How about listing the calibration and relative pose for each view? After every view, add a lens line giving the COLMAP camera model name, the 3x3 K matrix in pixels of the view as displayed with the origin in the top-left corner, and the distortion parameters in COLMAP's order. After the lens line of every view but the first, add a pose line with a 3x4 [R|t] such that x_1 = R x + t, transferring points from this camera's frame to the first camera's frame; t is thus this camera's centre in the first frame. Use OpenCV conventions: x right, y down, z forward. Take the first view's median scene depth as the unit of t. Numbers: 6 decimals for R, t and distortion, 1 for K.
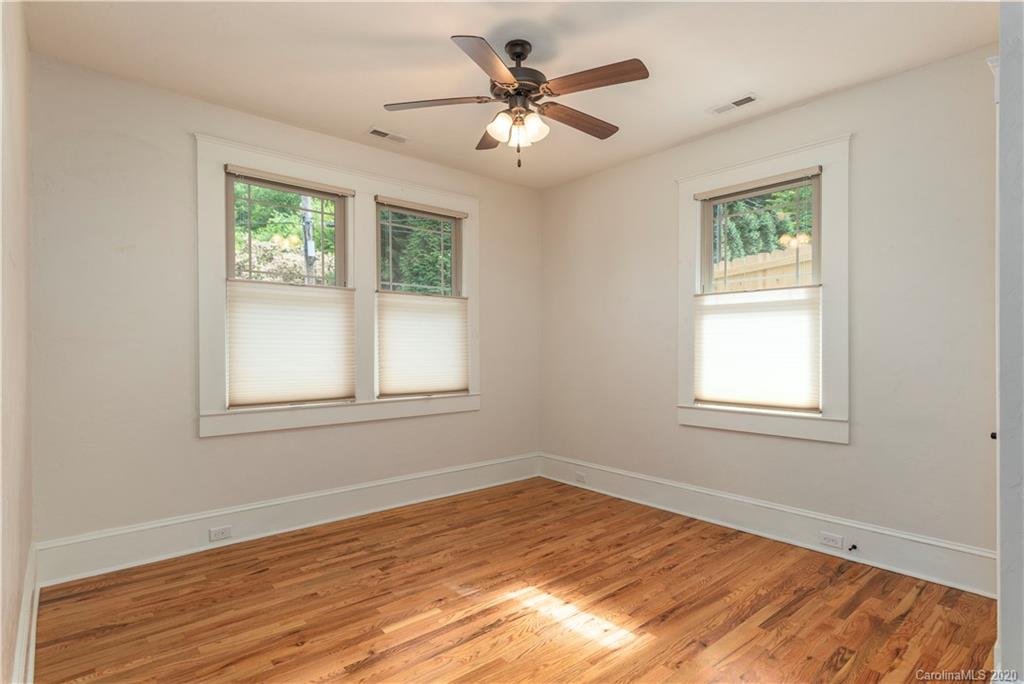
lens RADIAL K [[509.6, 0, 514.6], [0, 509.6, 348.7], [0, 0, 1]] dist [0.004195, 0.000913]
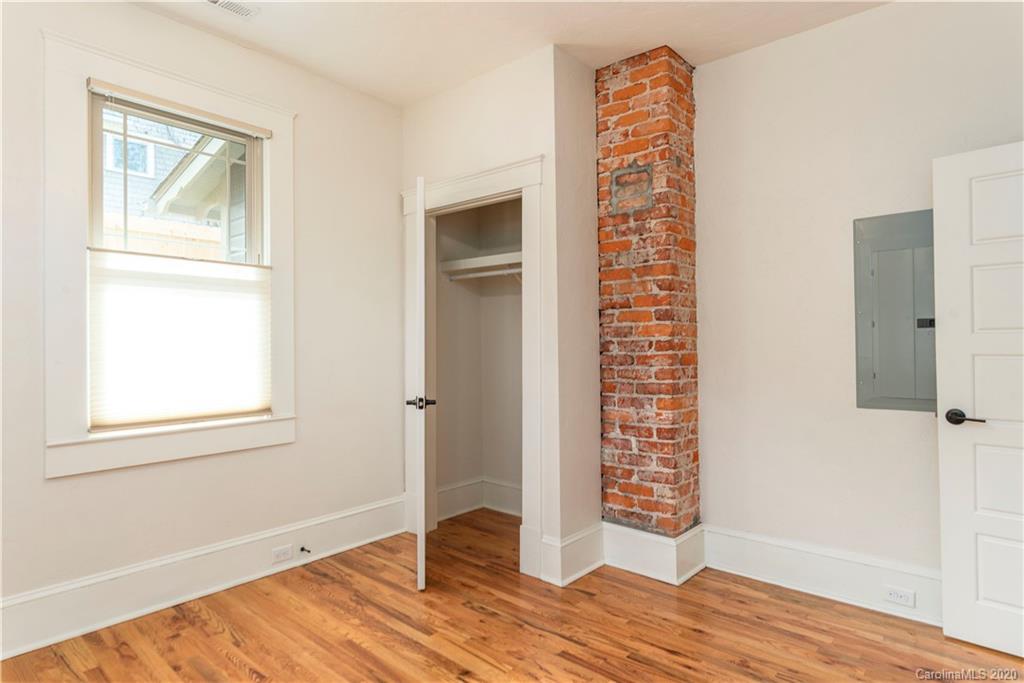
lens RADIAL K [[583.3, 0, 511.6], [0, 583.3, 336.5], [0, 0, 1]] dist [0.001902, -0.000325]
pose [[-0.140246, 0.010557, 0.990060, -0.459003], [0.003560, 0.999942, -0.010158, 0.005707], [-0.990110, 0.002100, -0.140276, 0.756287]]
